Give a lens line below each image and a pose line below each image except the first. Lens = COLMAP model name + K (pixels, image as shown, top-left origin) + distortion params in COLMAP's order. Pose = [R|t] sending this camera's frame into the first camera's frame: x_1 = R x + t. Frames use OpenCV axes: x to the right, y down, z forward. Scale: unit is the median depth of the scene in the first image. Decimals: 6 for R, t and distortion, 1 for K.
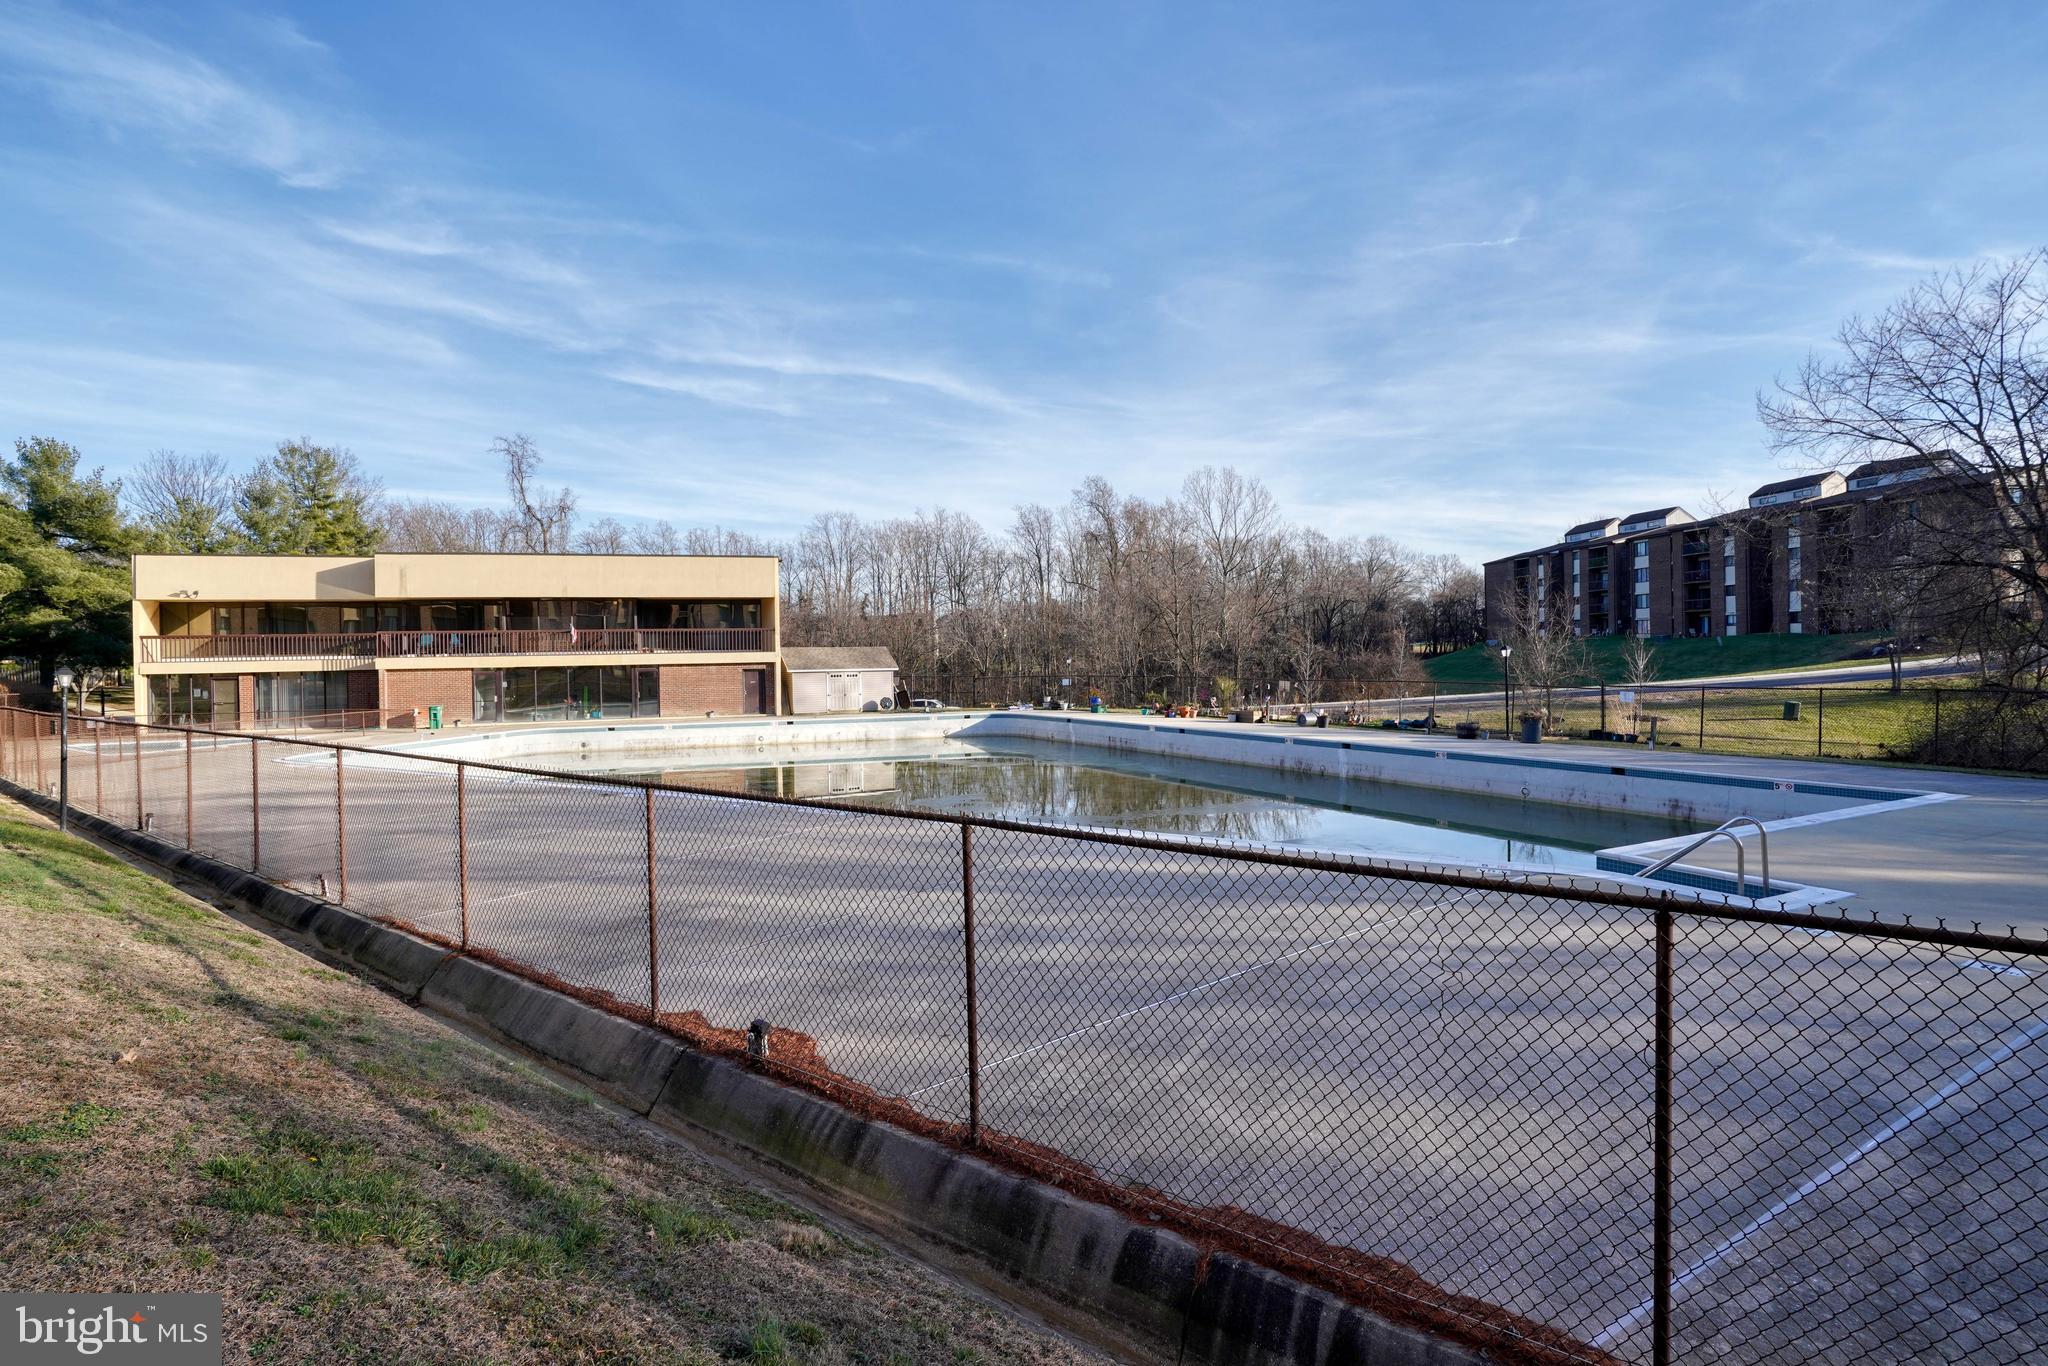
lens RADIAL K [[936.9, 0, 1024.0], [0, 936.9, 683.0], [0, 0, 1]] dist [-0.001734, -0.000221]
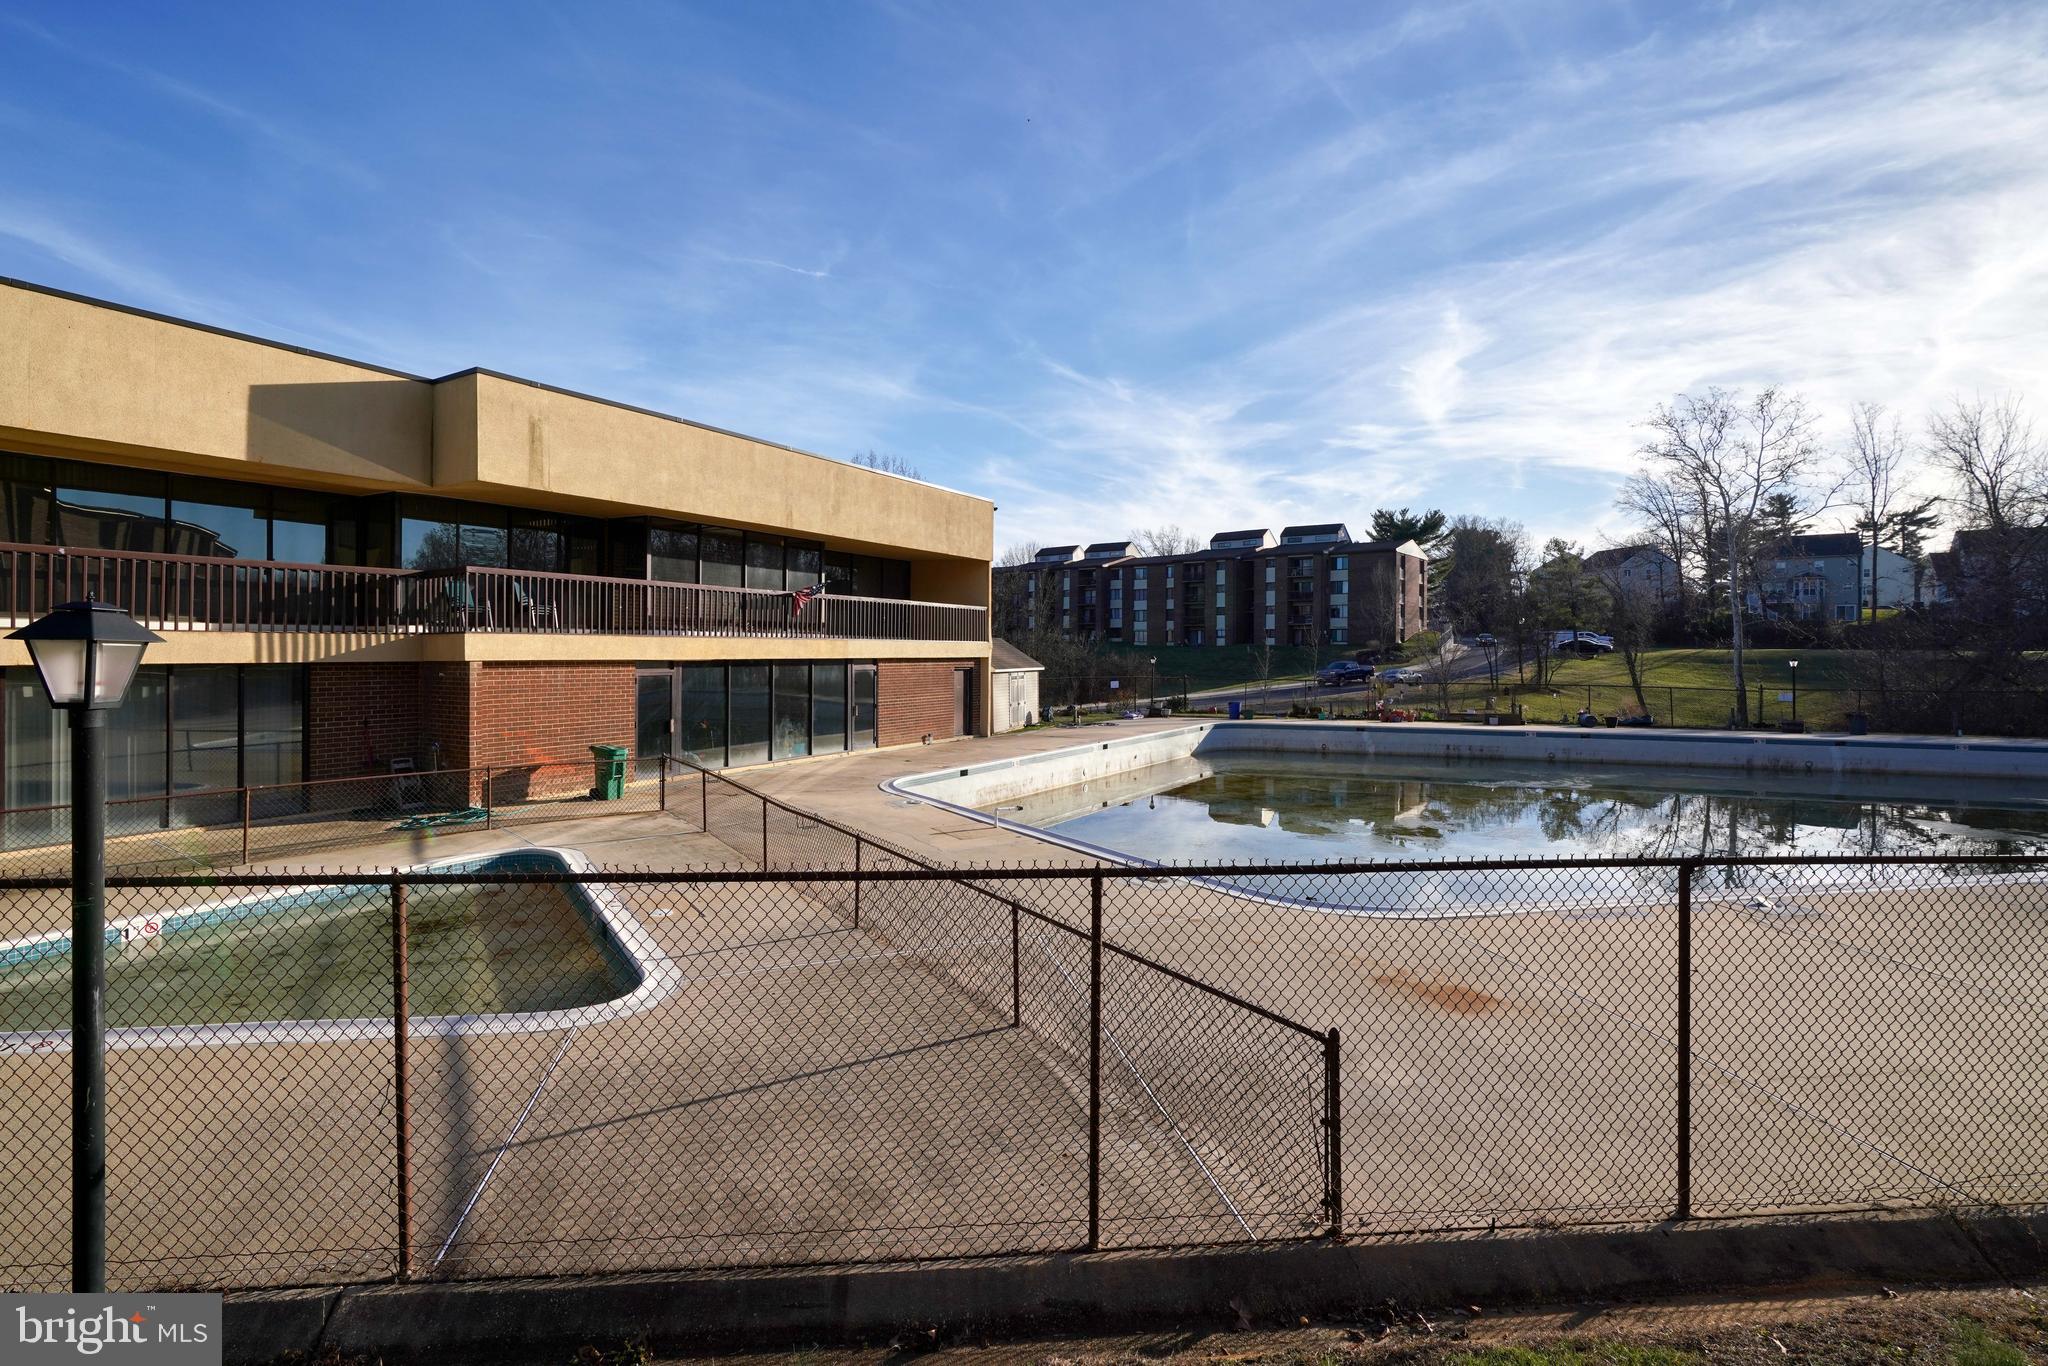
lens RADIAL K [[946.5, 0, 970.0], [0, 946.5, 685.2], [0, 0, 1]] dist [0.010859, 0.004739]
pose [[0.743408, -0.004321, 0.668824, -0.712266], [0.002069, 0.999989, 0.004160, -0.005124], [-0.668835, -0.001709, 0.743409, 0.493114]]
